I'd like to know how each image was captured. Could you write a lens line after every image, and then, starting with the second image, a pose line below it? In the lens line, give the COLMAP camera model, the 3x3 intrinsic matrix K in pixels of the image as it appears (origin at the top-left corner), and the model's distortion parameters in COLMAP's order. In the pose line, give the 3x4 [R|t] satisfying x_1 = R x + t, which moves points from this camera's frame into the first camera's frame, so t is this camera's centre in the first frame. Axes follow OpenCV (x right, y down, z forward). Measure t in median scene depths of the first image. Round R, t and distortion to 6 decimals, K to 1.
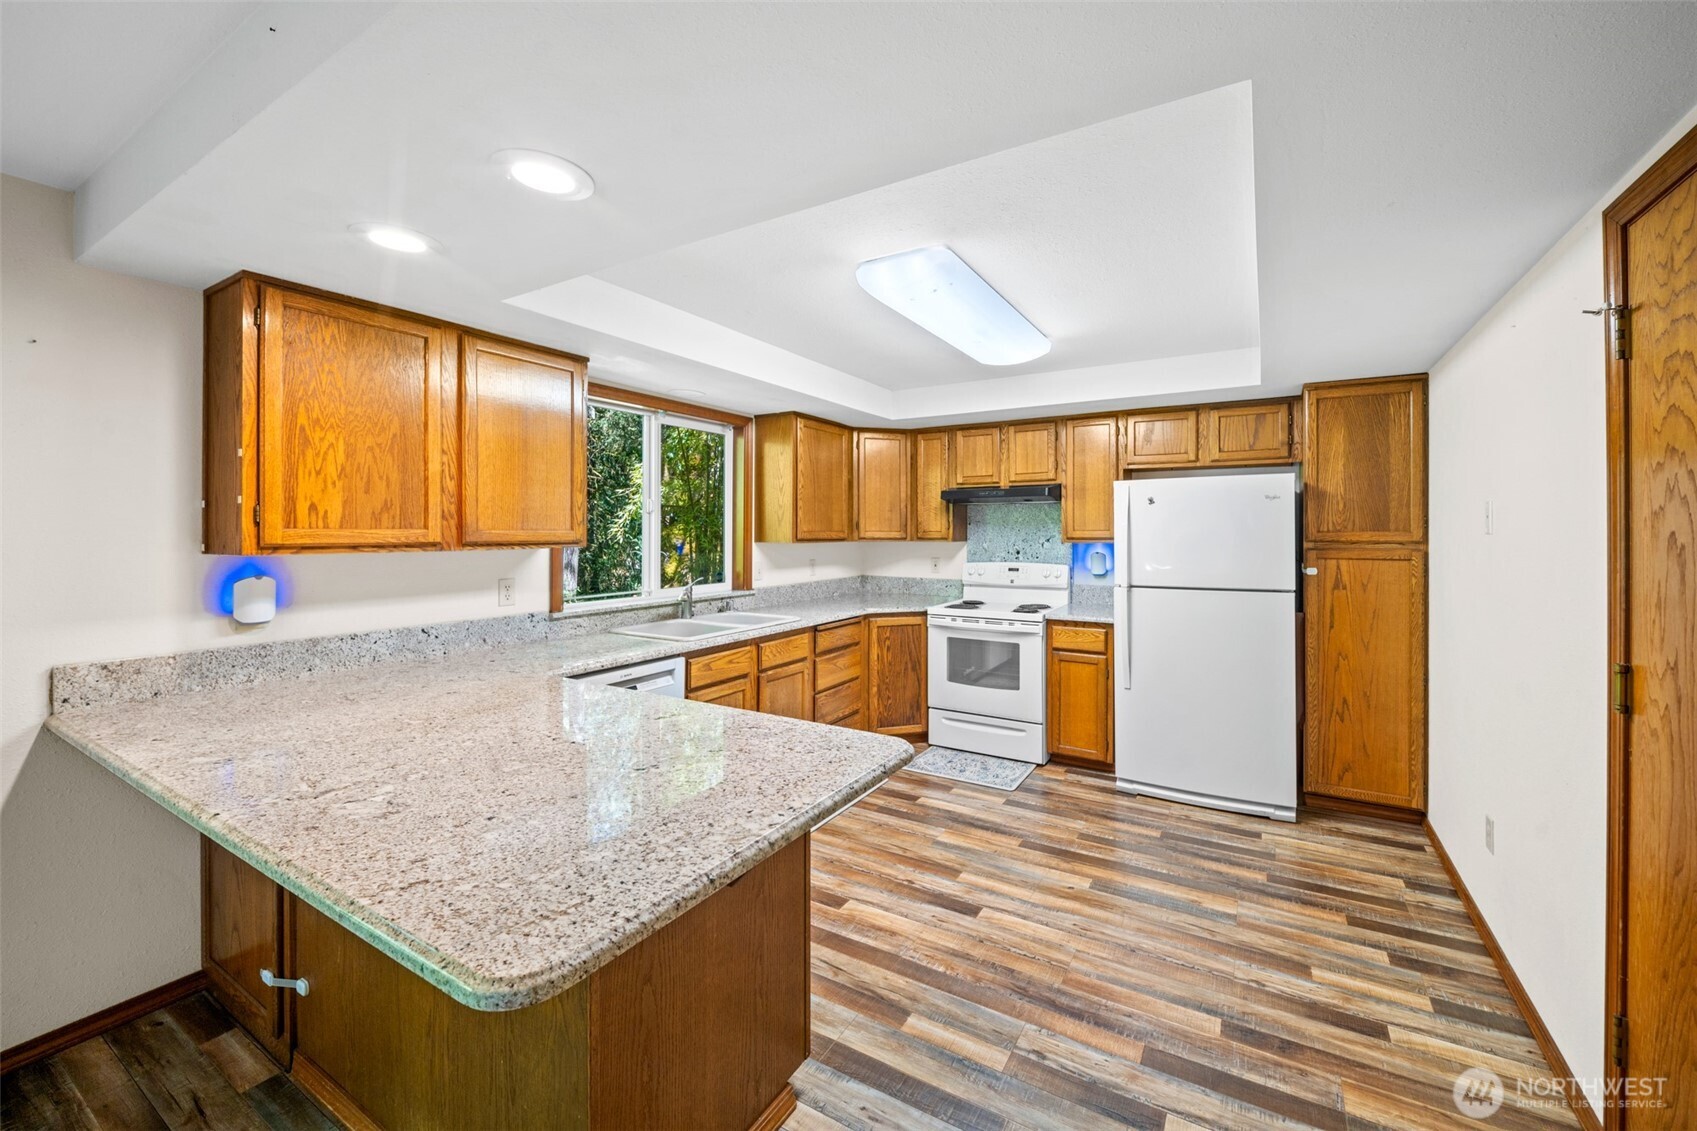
lens RADIAL K [[646.4, 0, 907.8], [0, 646.4, 532.3], [0, 0, 1]] dist [0.005011, -0.004397]
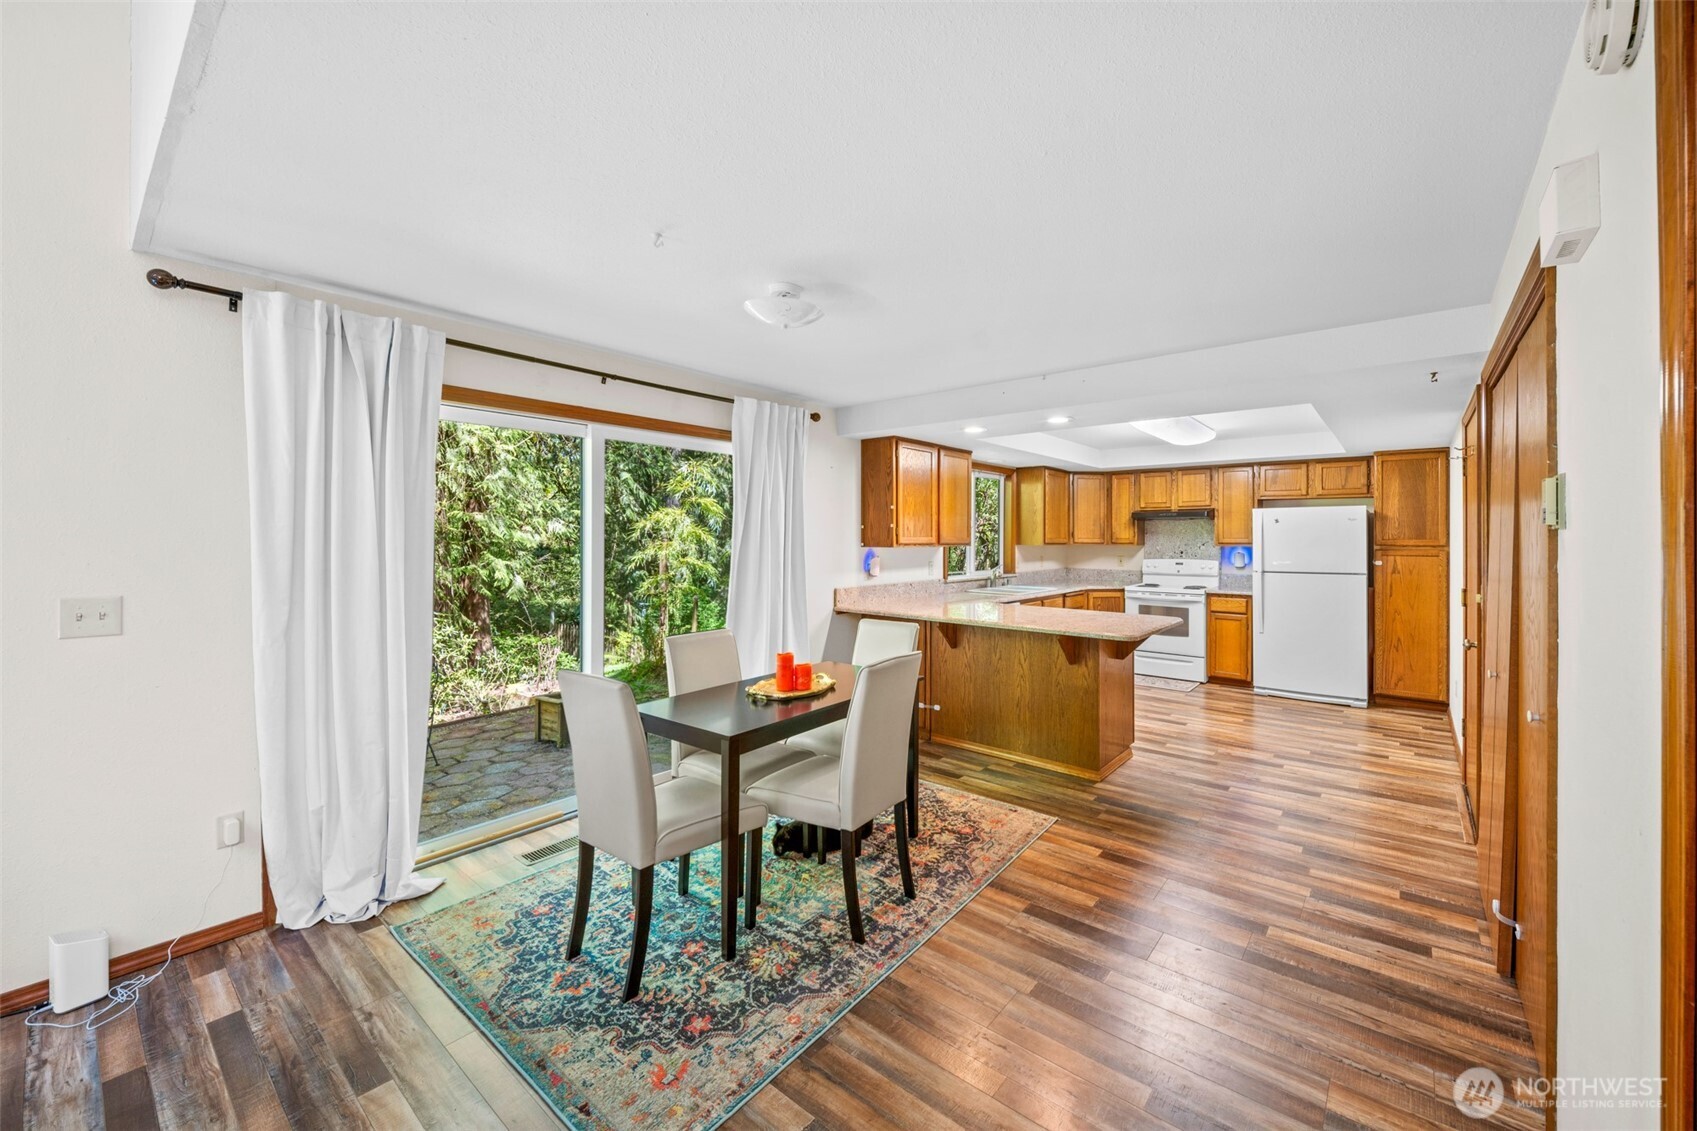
lens RADIAL K [[646.4, 0, 910.8], [0, 646.4, 535.9], [0, 0, 1]] dist [0.005011, -0.004397]
pose [[0.988612, 0.002646, -0.150461, -0.286812], [-0.003478, 0.999980, -0.005266, 0.002484], [0.150444, 0.005730, 0.988602, -0.744643]]
